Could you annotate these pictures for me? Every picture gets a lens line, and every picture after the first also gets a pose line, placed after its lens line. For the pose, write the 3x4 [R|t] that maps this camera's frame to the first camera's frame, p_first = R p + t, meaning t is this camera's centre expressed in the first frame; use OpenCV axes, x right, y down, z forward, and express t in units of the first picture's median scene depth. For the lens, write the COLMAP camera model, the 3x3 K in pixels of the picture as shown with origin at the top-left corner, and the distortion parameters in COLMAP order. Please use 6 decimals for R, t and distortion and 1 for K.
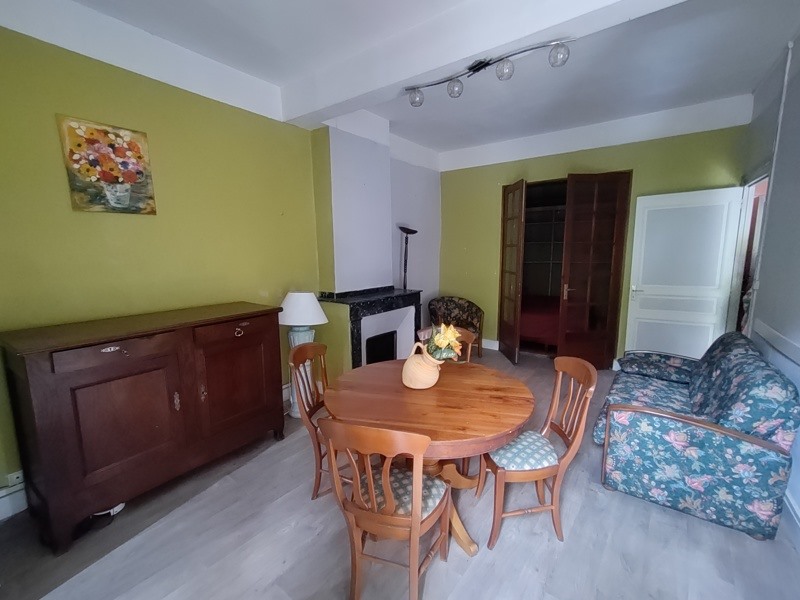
lens RADIAL K [[363.2, 0, 400.0], [0, 363.2, 307.0], [0, 0, 1]] dist [0.003741, 0.000321]
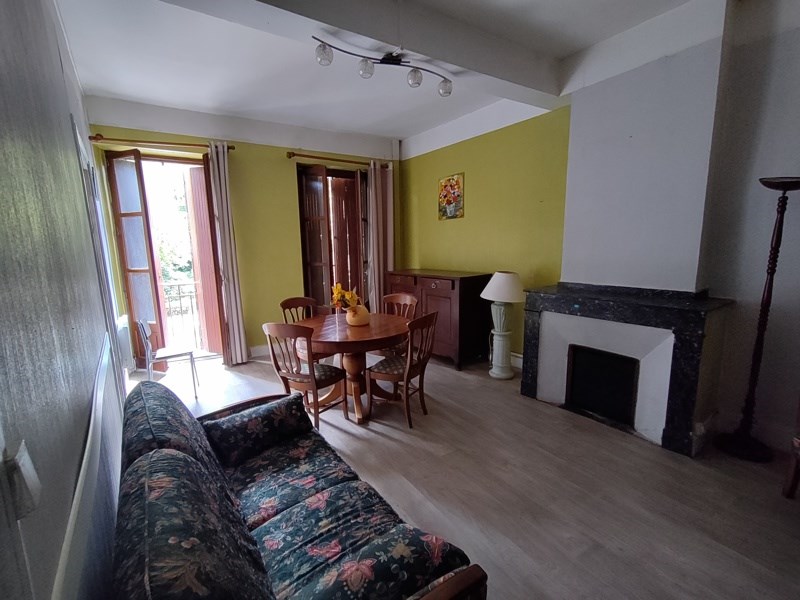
lens RADIAL K [[363.2, 0, 398.9], [0, 363.2, 299.3], [0, 0, 1]] dist [0.003741, 0.000321]
pose [[-0.318820, 0.164960, -0.933350, 1.237892], [-0.114679, 0.970790, 0.210750, -0.214966], [0.940852, 0.174227, -0.290590, 1.375698]]
